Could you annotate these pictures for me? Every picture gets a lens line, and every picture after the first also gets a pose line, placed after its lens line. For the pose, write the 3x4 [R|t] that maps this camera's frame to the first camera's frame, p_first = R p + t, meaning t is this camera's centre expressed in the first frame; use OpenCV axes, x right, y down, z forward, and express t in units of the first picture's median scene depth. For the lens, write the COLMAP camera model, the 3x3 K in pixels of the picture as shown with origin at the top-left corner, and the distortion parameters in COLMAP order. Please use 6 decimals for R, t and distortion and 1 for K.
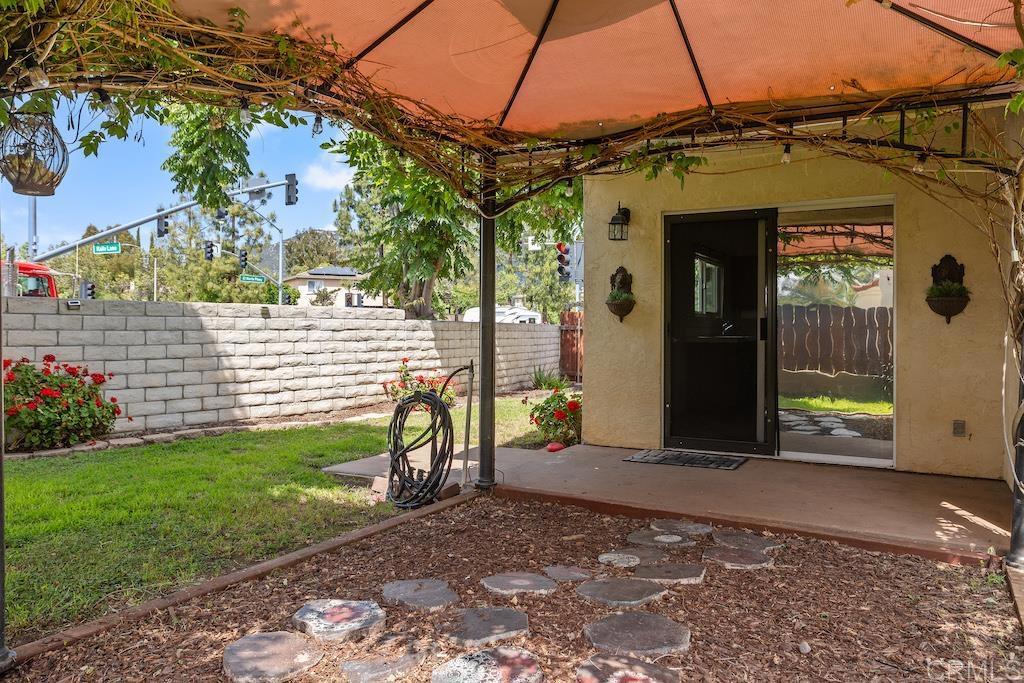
lens RADIAL K [[745.0, 0, 470.3], [0, 745.0, 332.1], [0, 0, 1]] dist [-0.006785, 0.004670]
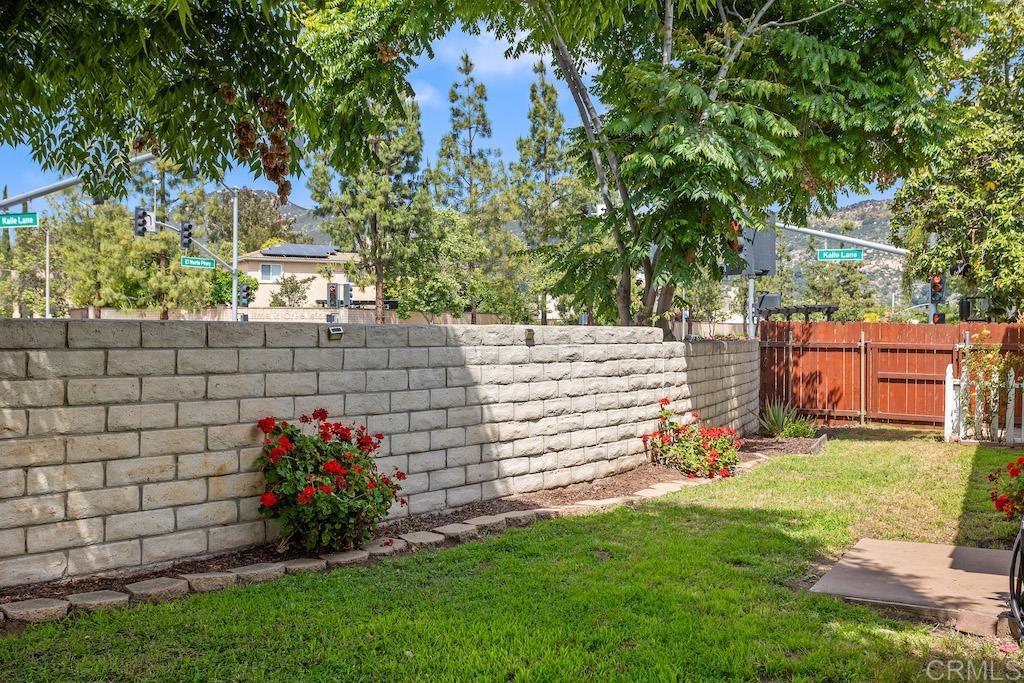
lens RADIAL K [[1050.1, 0, 423.0], [0, 1050.1, 314.5], [0, 0, 1]] dist [0.099951, 0.000000]
pose [[0.999998, 0.001884, 0.000902, -0.339704], [-0.001869, 0.999864, -0.016408, -0.028505], [-0.000933, 0.016407, 0.999865, 0.035601]]
